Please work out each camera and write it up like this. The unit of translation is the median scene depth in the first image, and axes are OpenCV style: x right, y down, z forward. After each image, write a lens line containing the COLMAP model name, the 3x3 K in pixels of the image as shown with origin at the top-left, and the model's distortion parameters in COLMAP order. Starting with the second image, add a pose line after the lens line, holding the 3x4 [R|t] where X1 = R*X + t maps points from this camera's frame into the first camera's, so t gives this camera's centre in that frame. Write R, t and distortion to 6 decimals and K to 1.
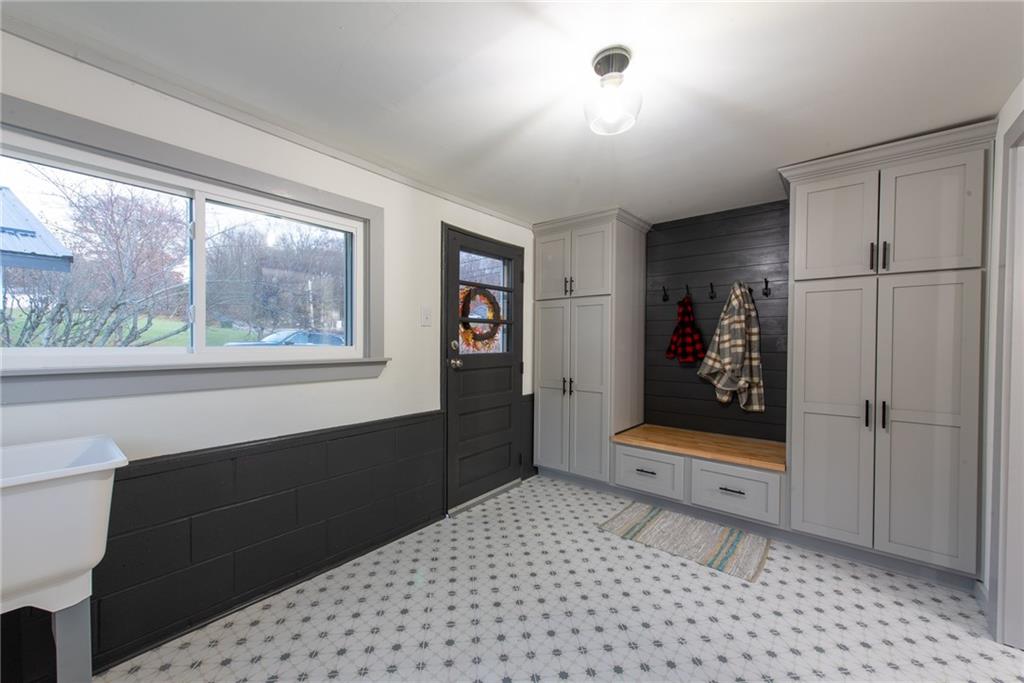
lens RADIAL K [[395.2, 0, 499.9], [0, 395.2, 344.4], [0, 0, 1]] dist [0.006303, -0.002130]
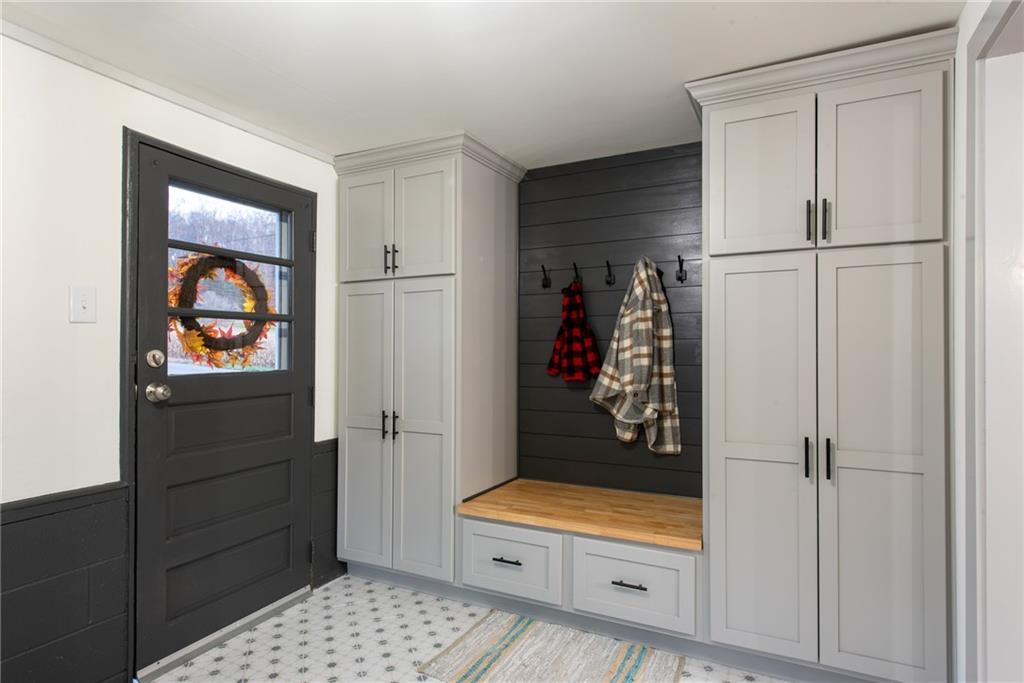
lens RADIAL K [[549.9, 0, 496.7], [0, 549.9, 343.7], [0, 0, 1]] dist [0.011117, -0.007532]
pose [[0.976987, -0.002891, 0.213279, 0.176167], [0.007222, 0.999783, -0.019532, -0.000380], [-0.213176, 0.020622, 0.976796, 0.163575]]
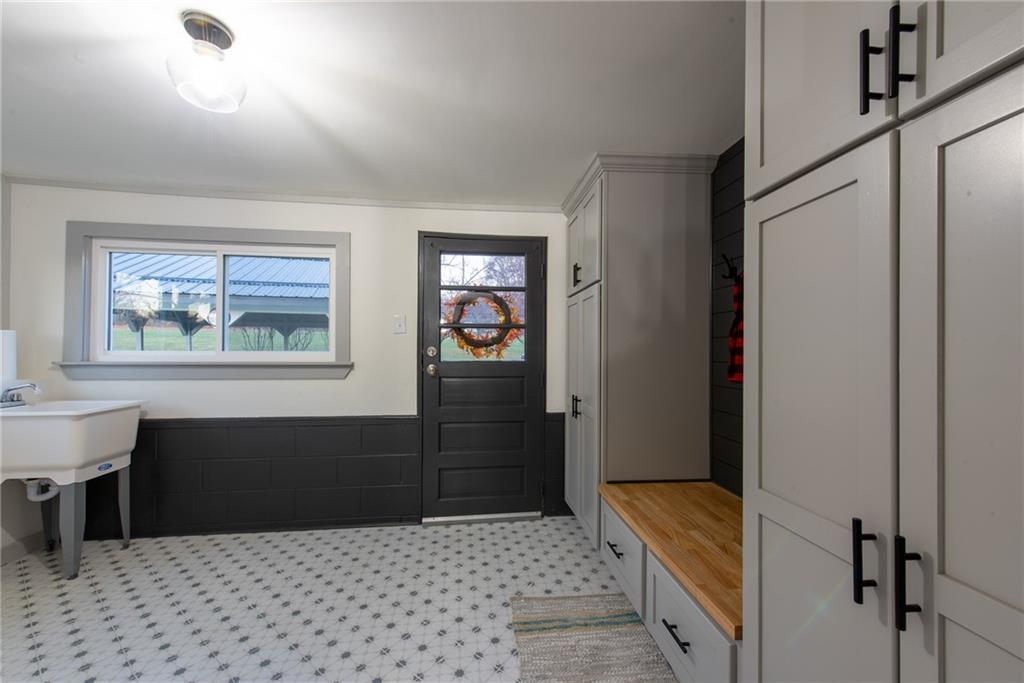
lens RADIAL K [[395.2, 0, 537.8], [0, 395.2, 344.6], [0, 0, 1]] dist [0.006303, -0.002130]
pose [[0.726274, -0.011970, -0.687301, 0.741100], [-0.005930, 0.999702, -0.023677, 0.005874], [0.687380, 0.021271, 0.725986, 0.453437]]
